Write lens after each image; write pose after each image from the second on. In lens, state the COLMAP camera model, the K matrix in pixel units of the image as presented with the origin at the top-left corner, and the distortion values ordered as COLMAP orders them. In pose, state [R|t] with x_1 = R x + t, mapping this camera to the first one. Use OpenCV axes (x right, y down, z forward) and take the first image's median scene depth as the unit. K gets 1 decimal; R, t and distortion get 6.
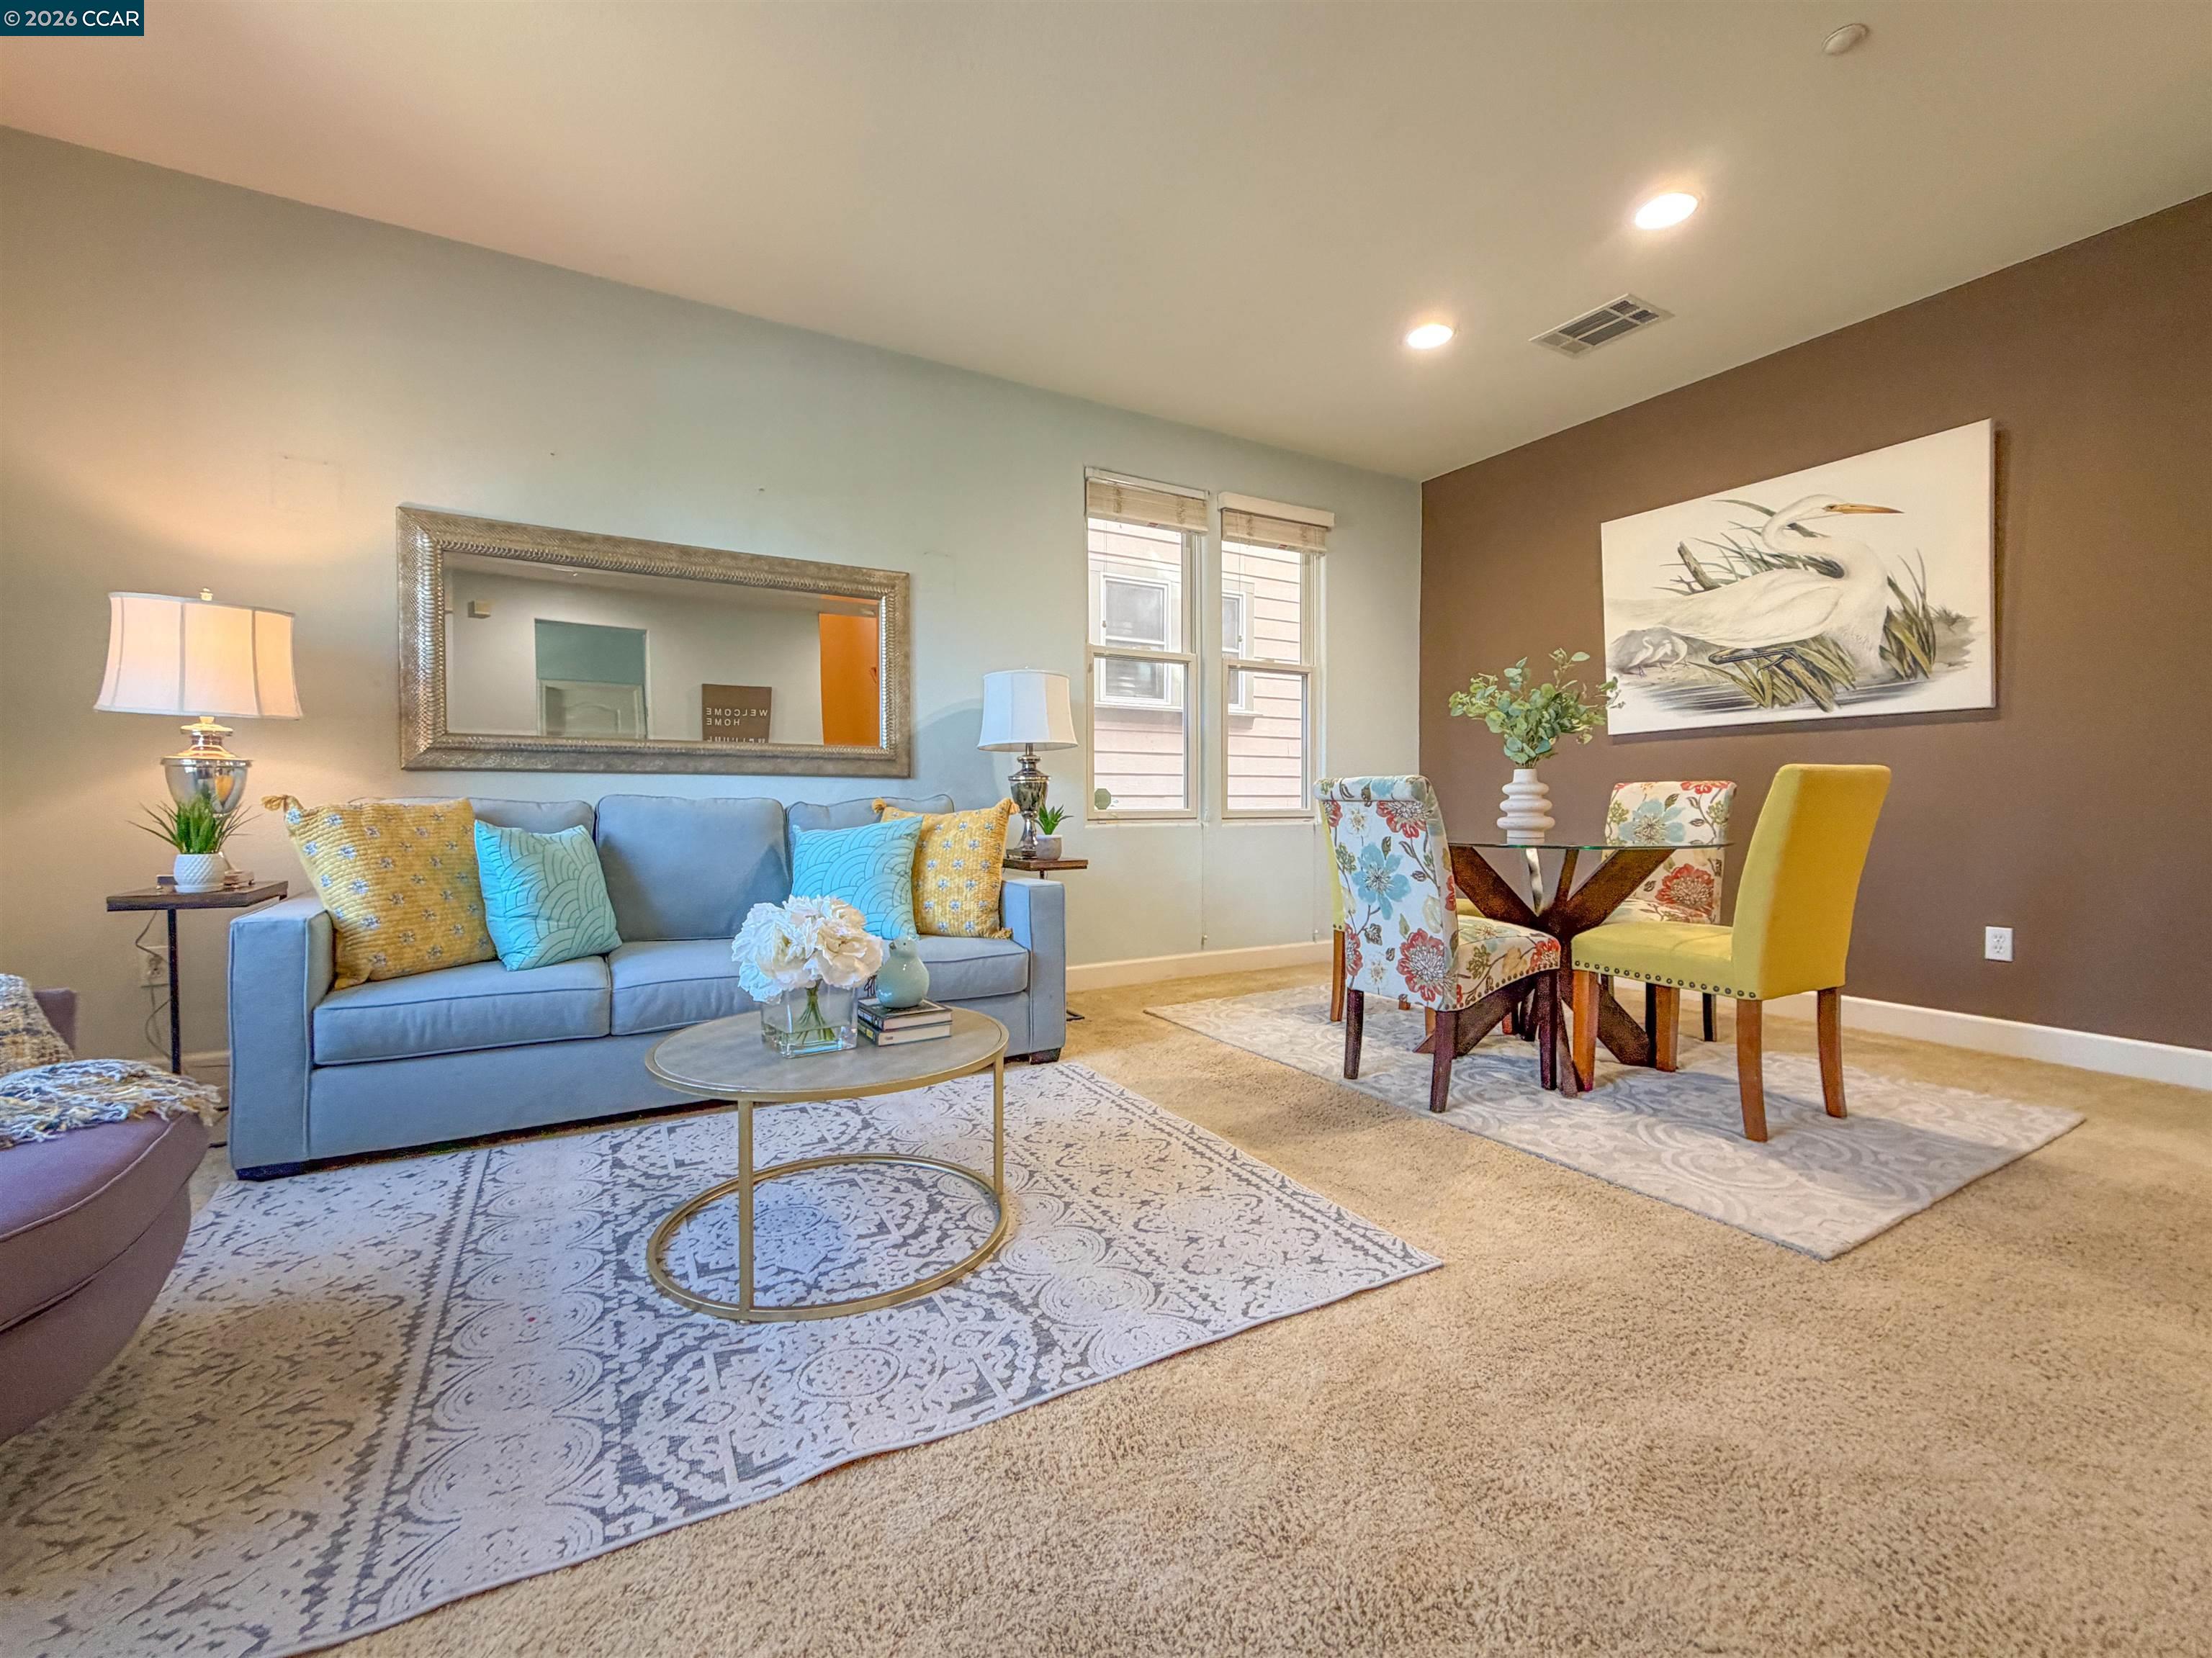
lens RADIAL K [[936.5, 0, 1098.1], [0, 936.5, 824.8], [0, 0, 1]] dist [-0.001538, 0.000242]
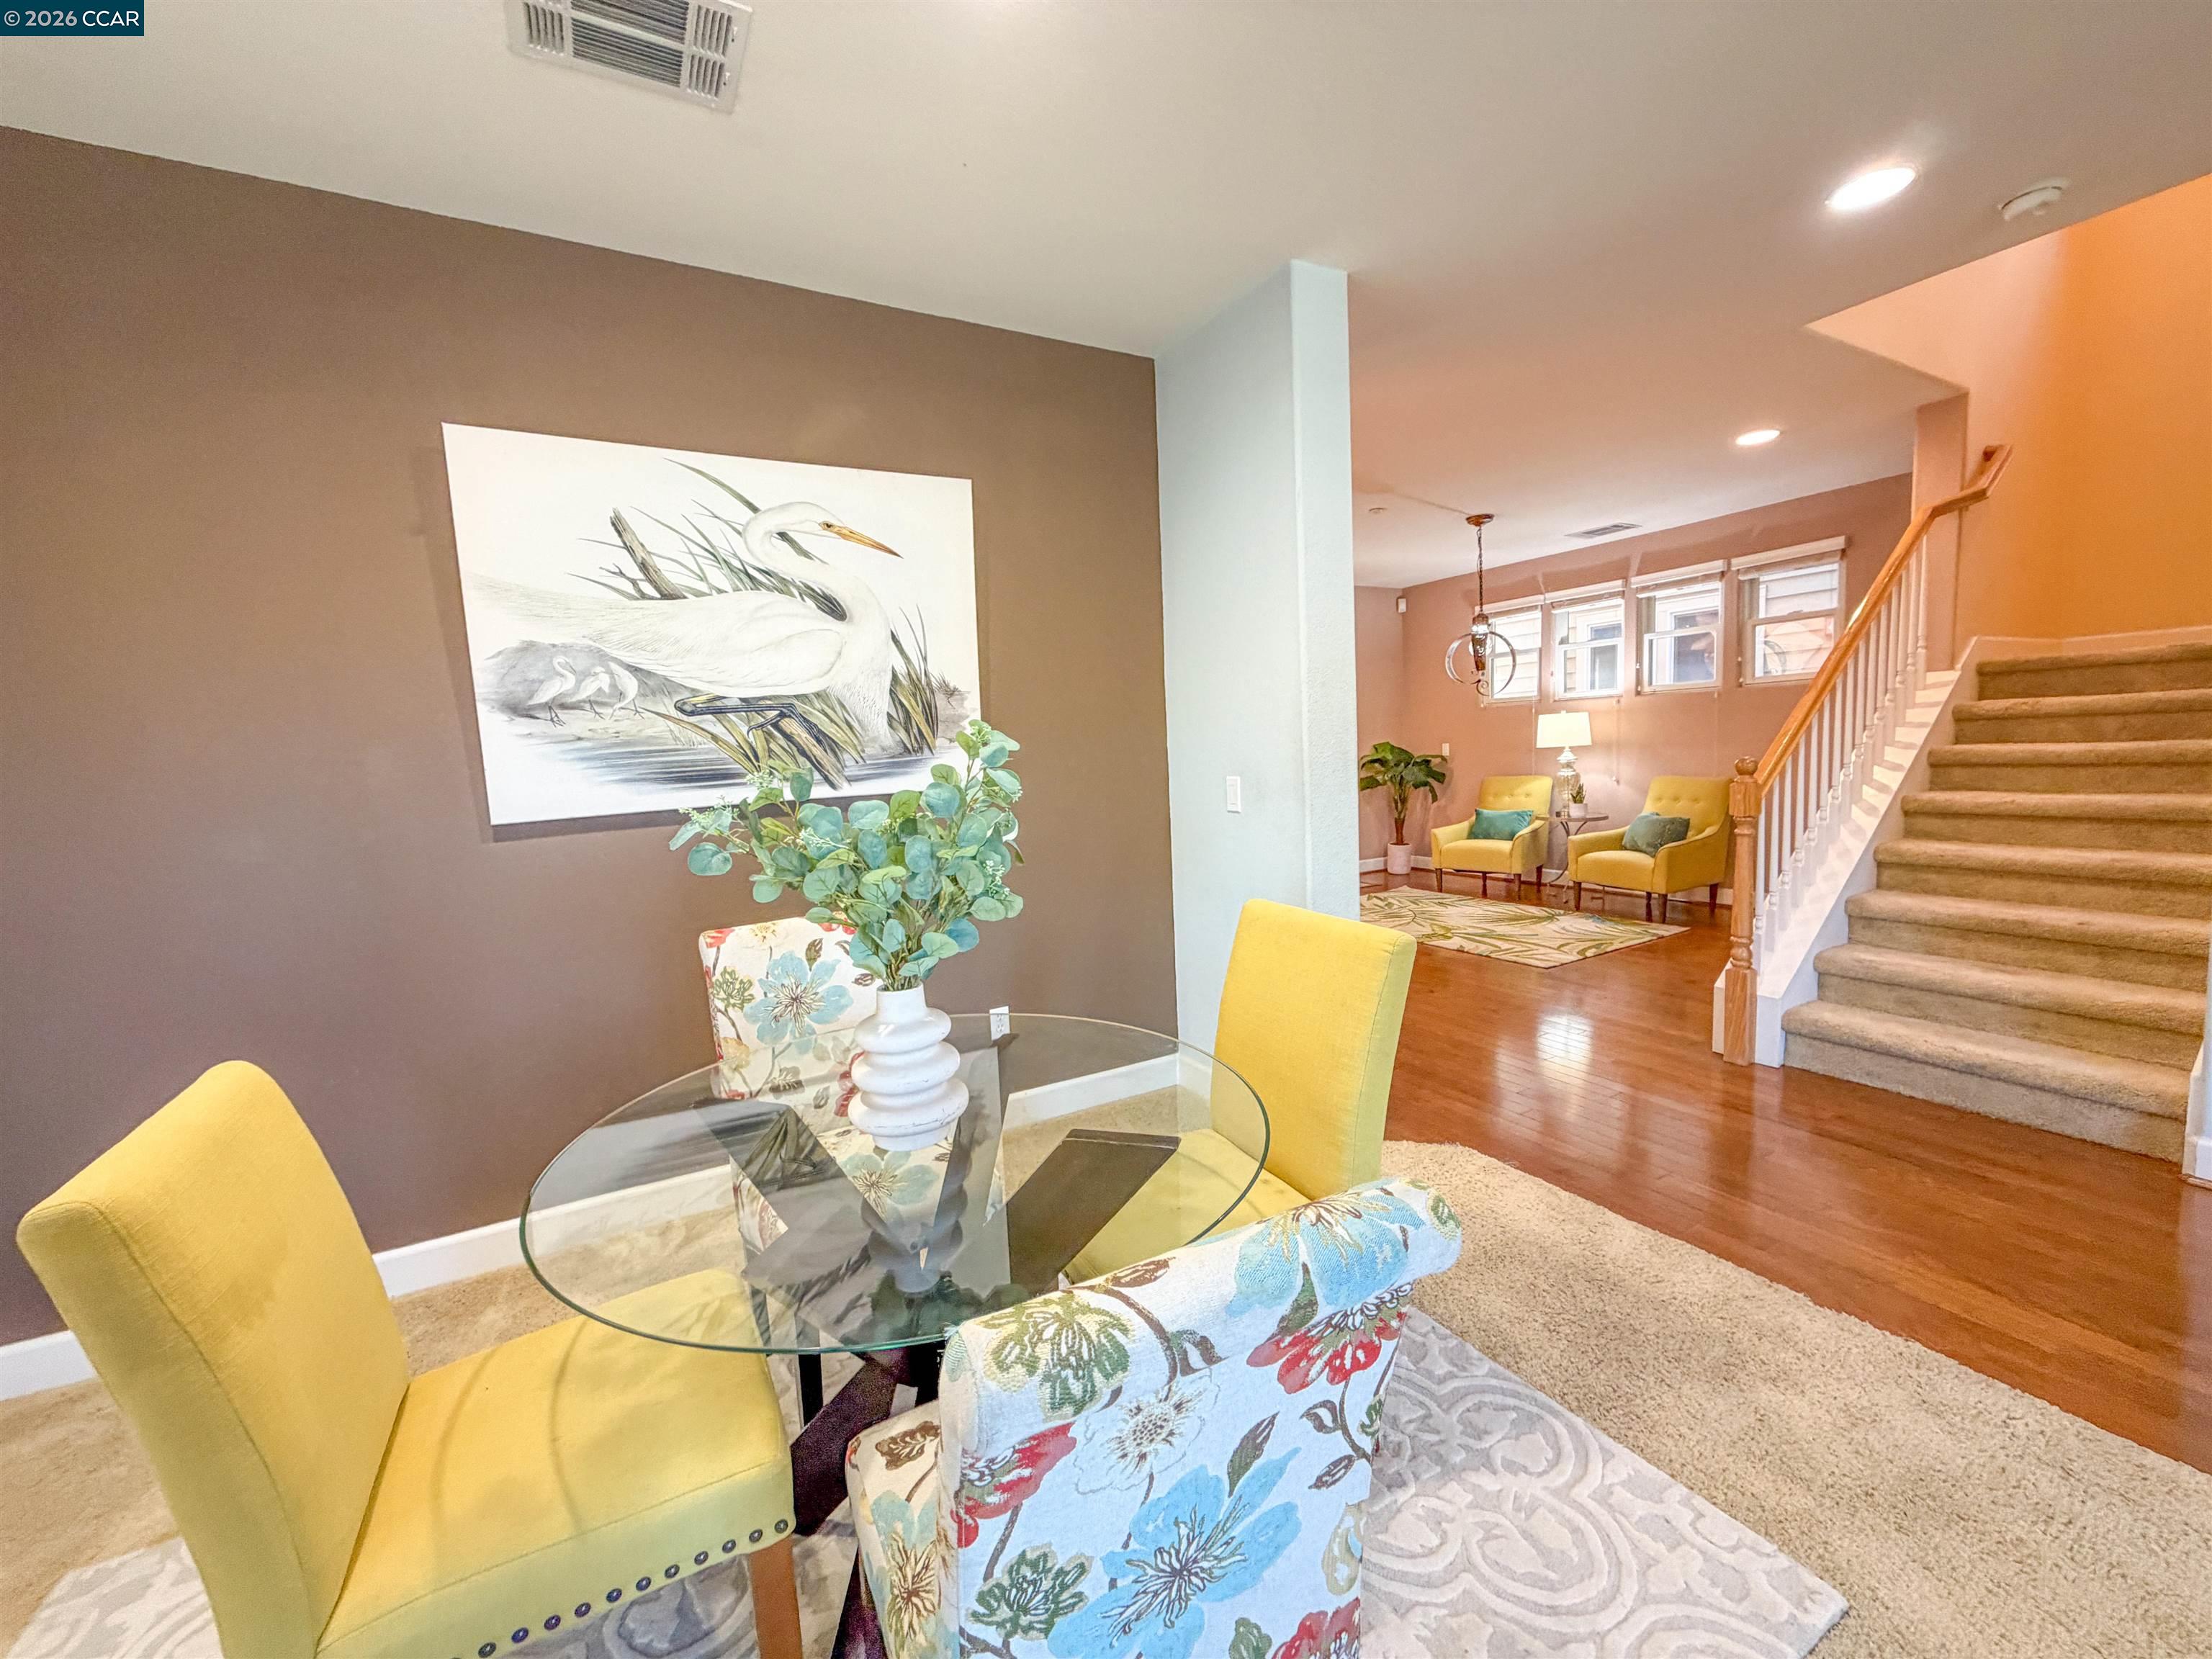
lens RADIAL K [[885.4, 0, 1099.8], [0, 885.4, 823.0], [0, 0, 1]] dist [0.002035, 0.000359]
pose [[0.020891, -0.086076, 0.996070, 0.052516], [0.069685, 0.993989, 0.084434, -0.173339], [-0.997350, 0.067647, 0.026764, 0.941905]]
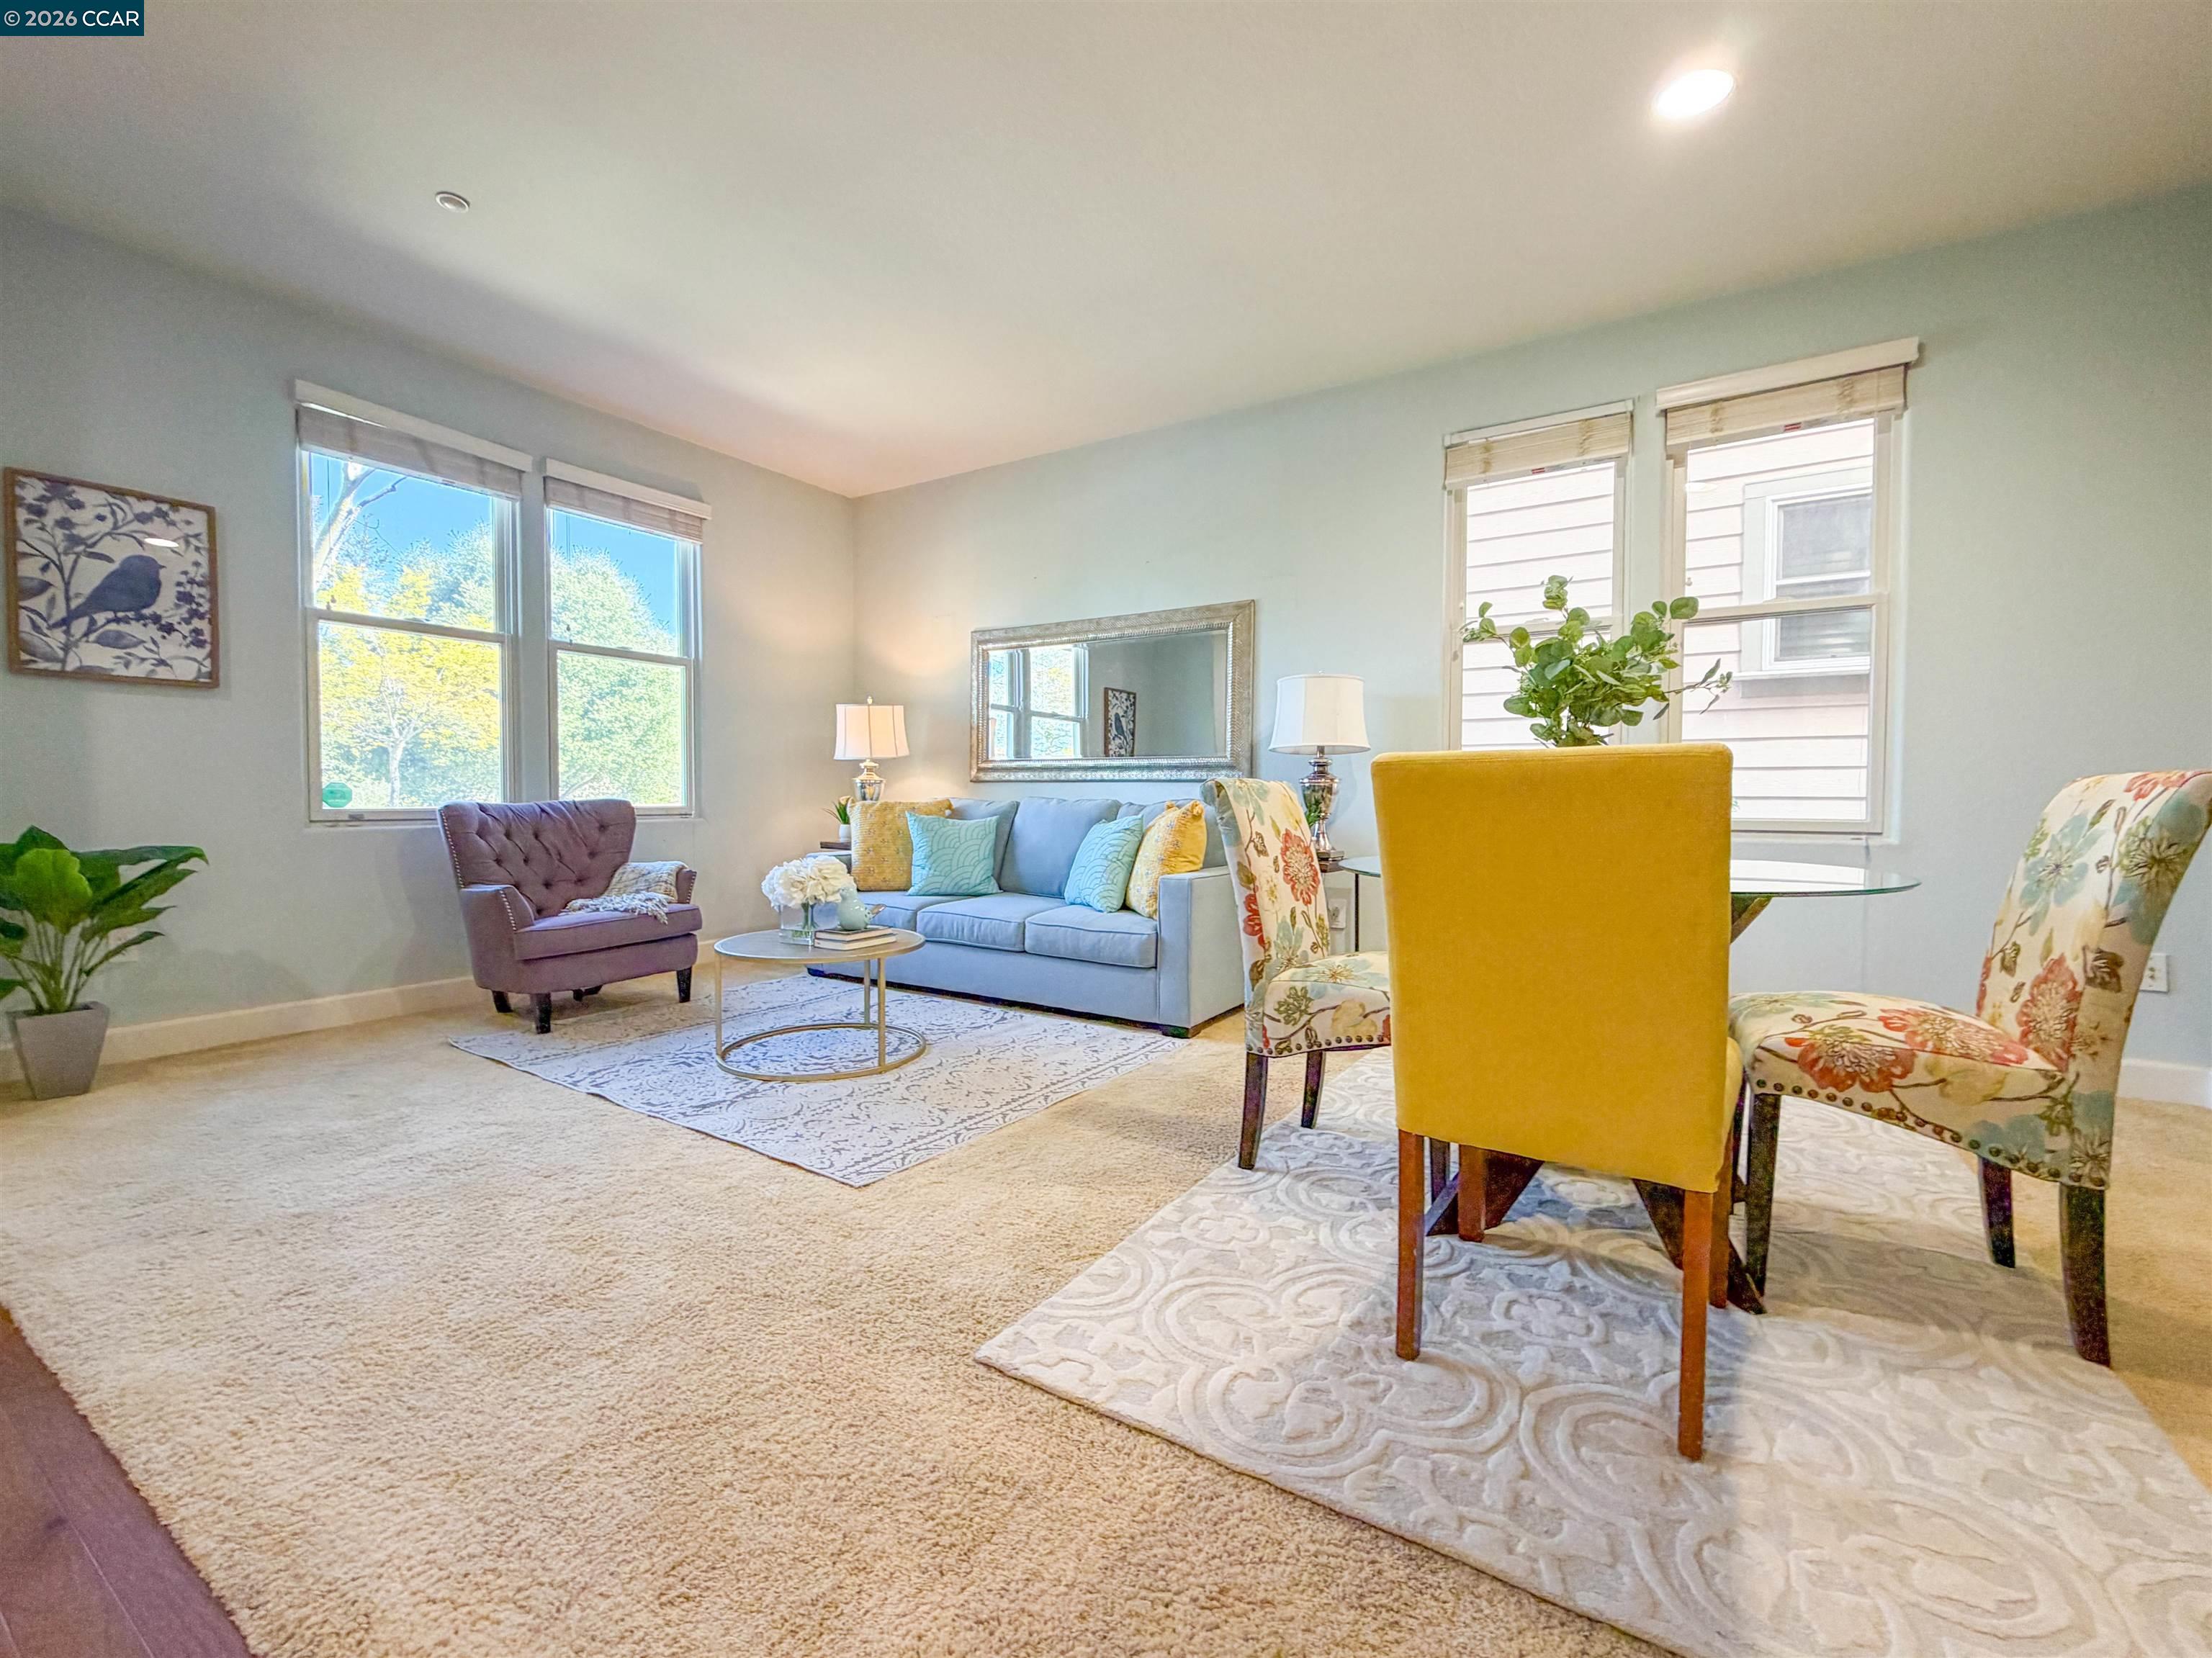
lens RADIAL K [[938.5, 0, 1104.5], [0, 938.5, 825.5], [0, 0, 1]] dist [-0.000162, -0.000168]
pose [[0.456350, 0.029026, -0.889327, 0.945885], [-0.028238, 0.999437, 0.018130, -0.017575], [0.889352, 0.016839, 0.456912, 0.430962]]
